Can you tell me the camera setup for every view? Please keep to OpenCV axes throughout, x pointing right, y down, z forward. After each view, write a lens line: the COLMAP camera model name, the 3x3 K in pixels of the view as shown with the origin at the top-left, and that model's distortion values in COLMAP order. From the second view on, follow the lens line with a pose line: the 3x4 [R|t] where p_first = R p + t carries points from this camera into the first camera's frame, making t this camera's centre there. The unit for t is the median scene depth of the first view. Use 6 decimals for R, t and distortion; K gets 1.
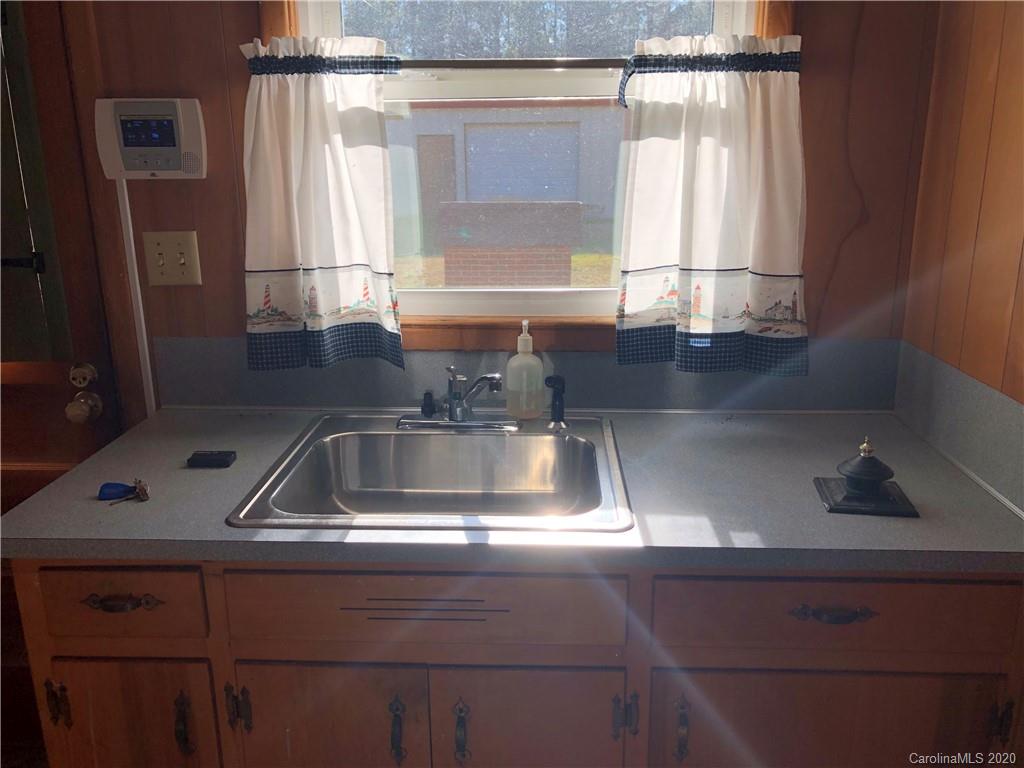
lens RADIAL K [[847.8, 0, 510.1], [0, 847.8, 383.1], [0, 0, 1]] dist [0.061817, -0.062543]
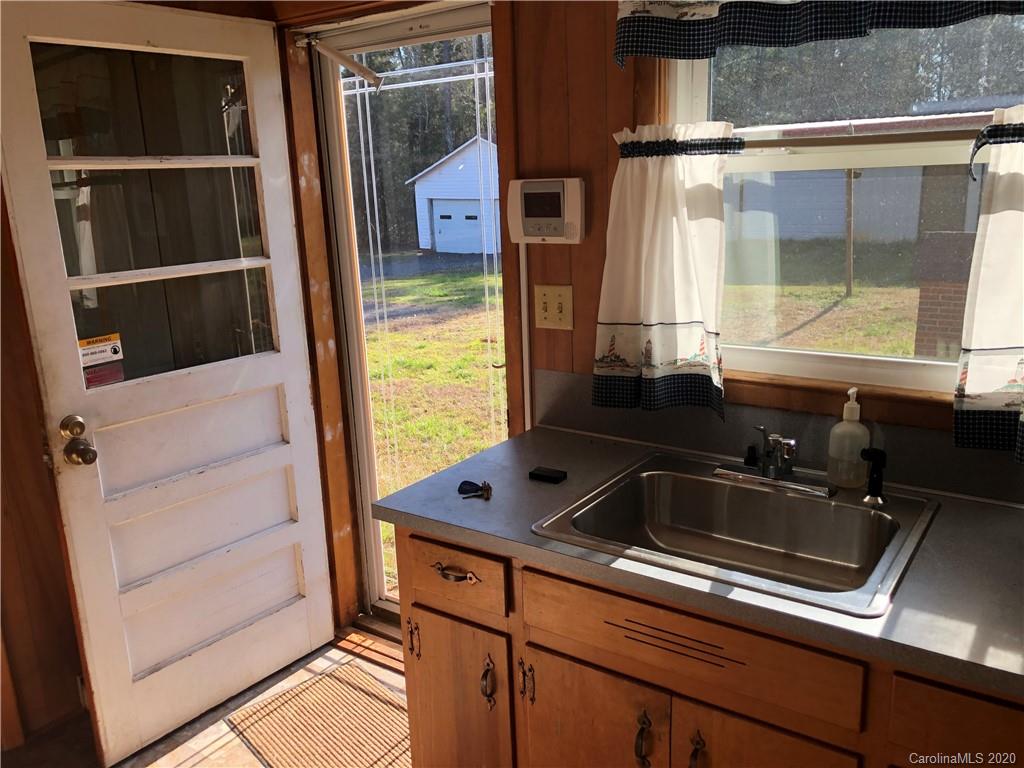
lens RADIAL K [[847.8, 0, 511.2], [0, 847.8, 392.5], [0, 0, 1]] dist [0.061817, -0.062543]
pose [[0.849156, 0.112794, -0.515957, 0.204294], [-0.118024, 0.992749, 0.022783, -0.047172], [0.514786, 0.041549, 0.856311, -0.065107]]
